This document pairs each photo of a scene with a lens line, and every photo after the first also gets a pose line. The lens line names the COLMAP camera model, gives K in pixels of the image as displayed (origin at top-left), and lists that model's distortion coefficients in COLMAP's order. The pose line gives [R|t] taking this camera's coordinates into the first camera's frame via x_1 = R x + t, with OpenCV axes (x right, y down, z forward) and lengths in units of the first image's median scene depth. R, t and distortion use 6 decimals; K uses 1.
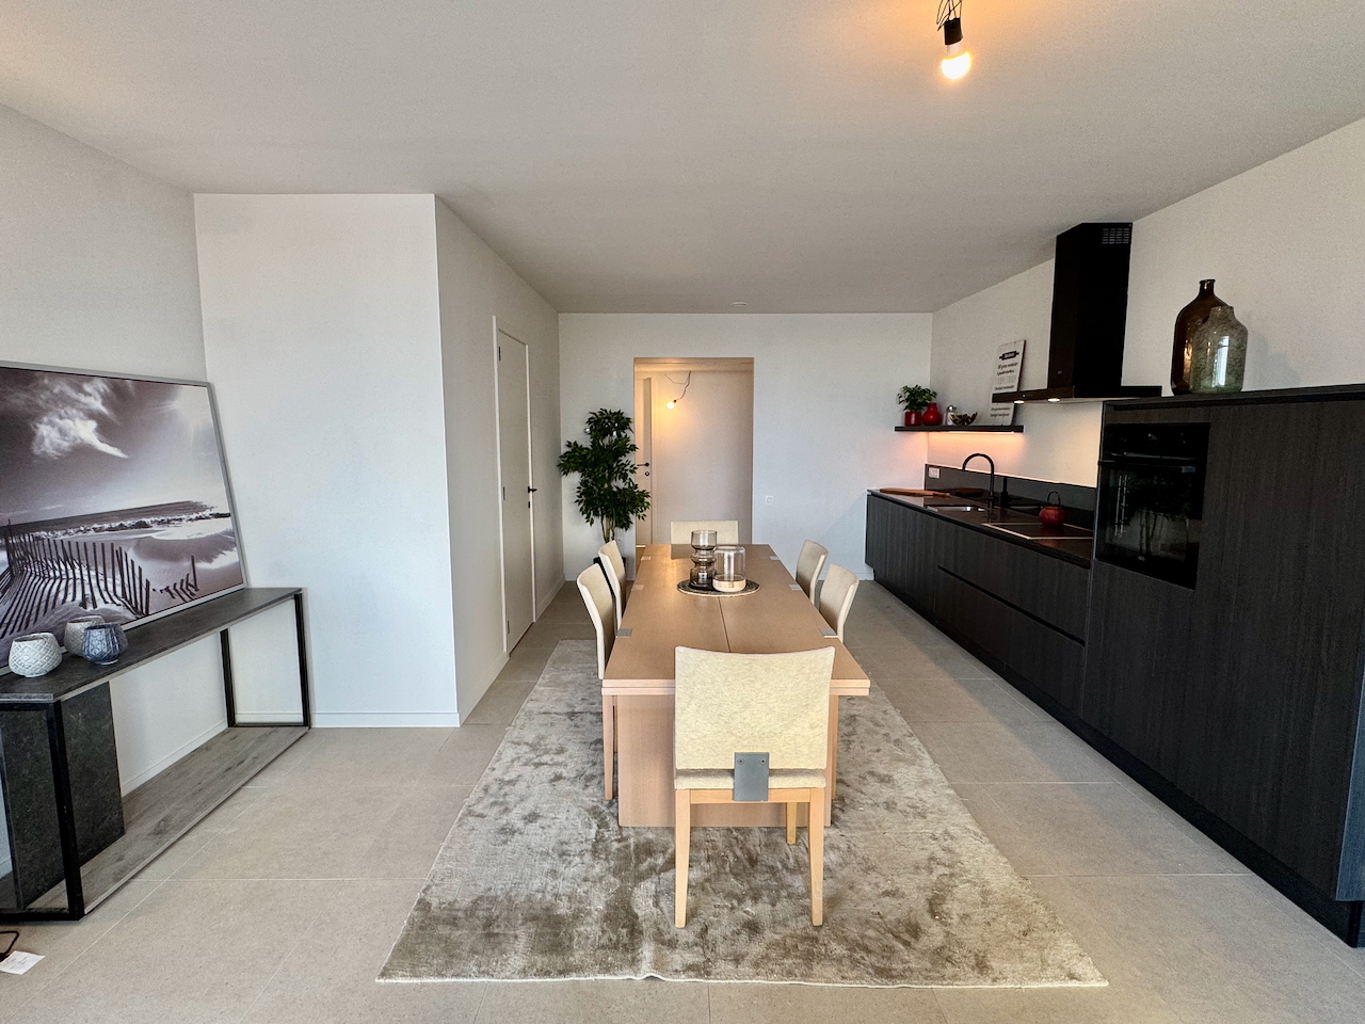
lens RADIAL K [[673.4, 0, 681.8], [0, 673.4, 511.0], [0, 0, 1]] dist [0.000889, -0.003345]
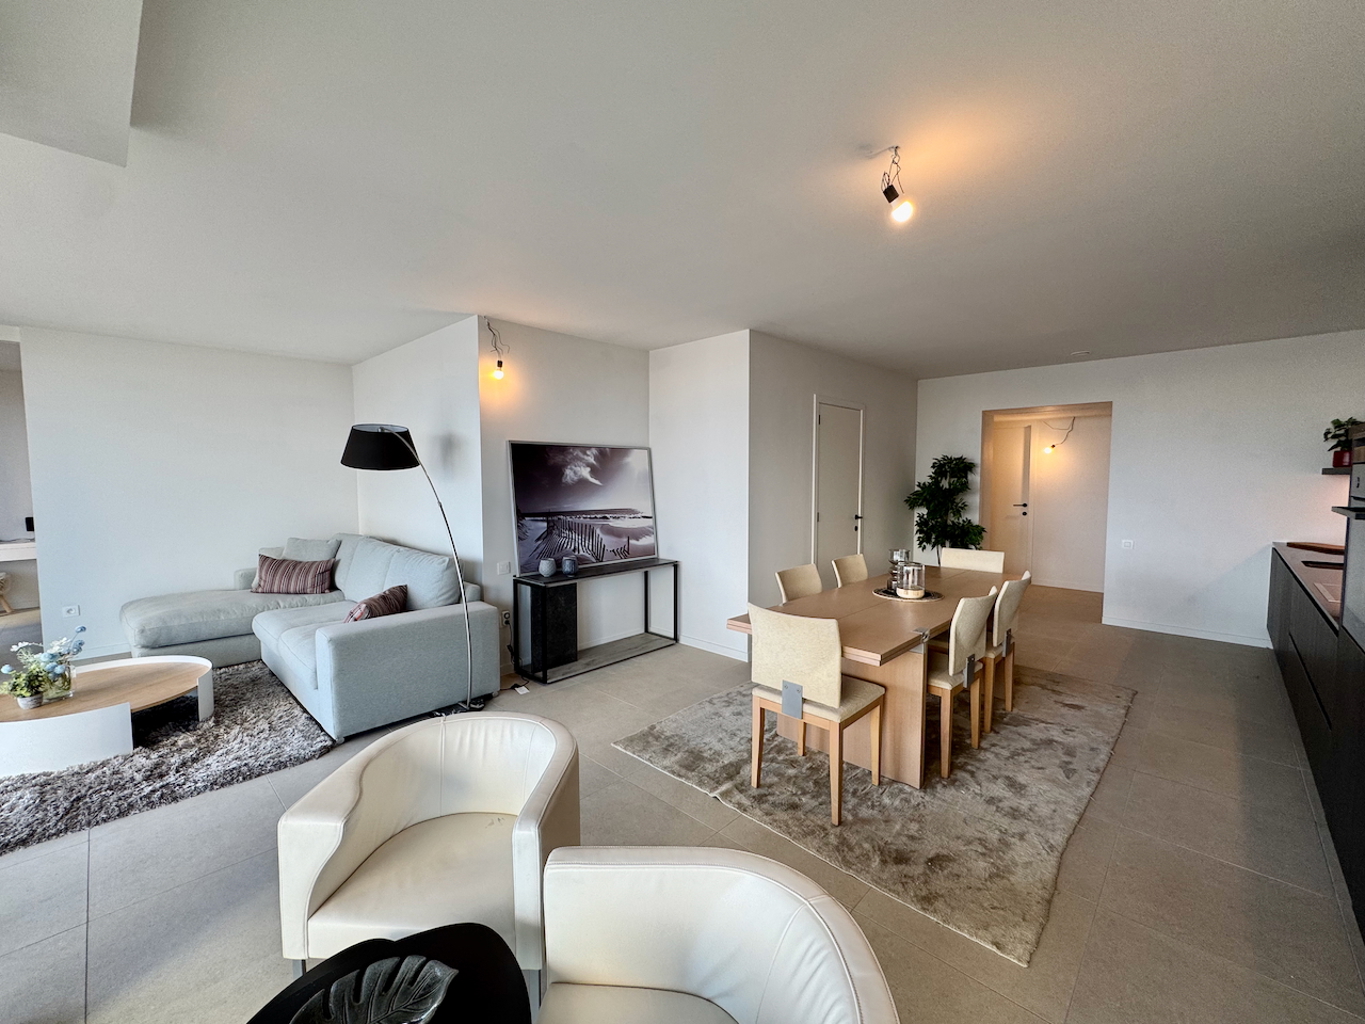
lens RADIAL K [[556.0, 0, 682.2], [0, 556.0, 510.6], [0, 0, 1]] dist [-0.002676, -0.000069]
pose [[0.720632, 0.045528, -0.691822, 0.570534], [-0.083881, 0.996237, -0.021813, 0.016977], [0.688225, 0.073750, 0.721739, -0.070468]]
